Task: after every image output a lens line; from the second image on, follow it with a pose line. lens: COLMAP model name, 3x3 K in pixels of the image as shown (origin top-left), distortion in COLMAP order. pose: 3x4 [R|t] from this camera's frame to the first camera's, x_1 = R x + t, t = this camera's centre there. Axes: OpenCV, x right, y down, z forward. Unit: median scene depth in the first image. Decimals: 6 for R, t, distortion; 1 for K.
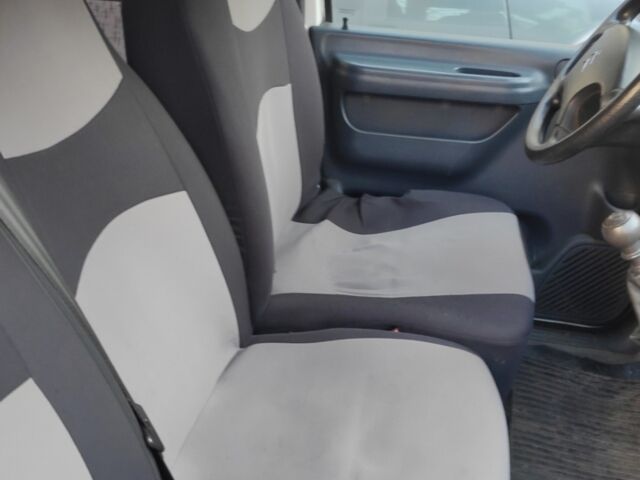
lens RADIAL K [[858.2, 0, 320.0], [0, 858.2, 240.0], [0, 0, 1]] dist [0.108623, -0.094390]
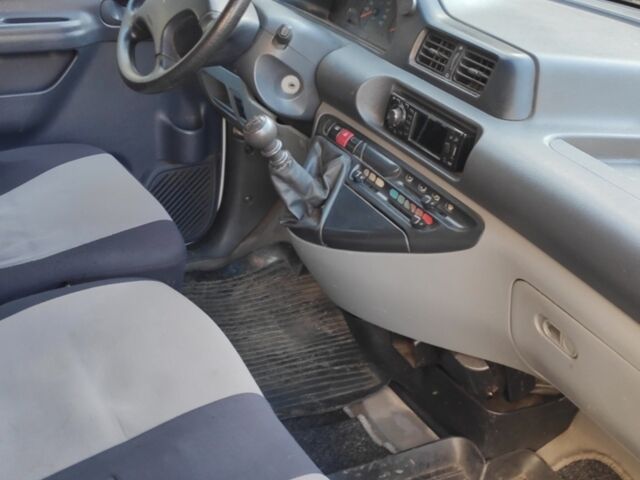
lens RADIAL K [[858.2, 0, 320.0], [0, 858.2, 240.0], [0, 0, 1]] dist [0.108623, -0.094390]
pose [[0.791650, -0.276280, 0.544940, -0.158944], [0.248615, 0.960405, 0.125748, 0.001291], [-0.558105, 0.035932, 0.828992, 0.011967]]
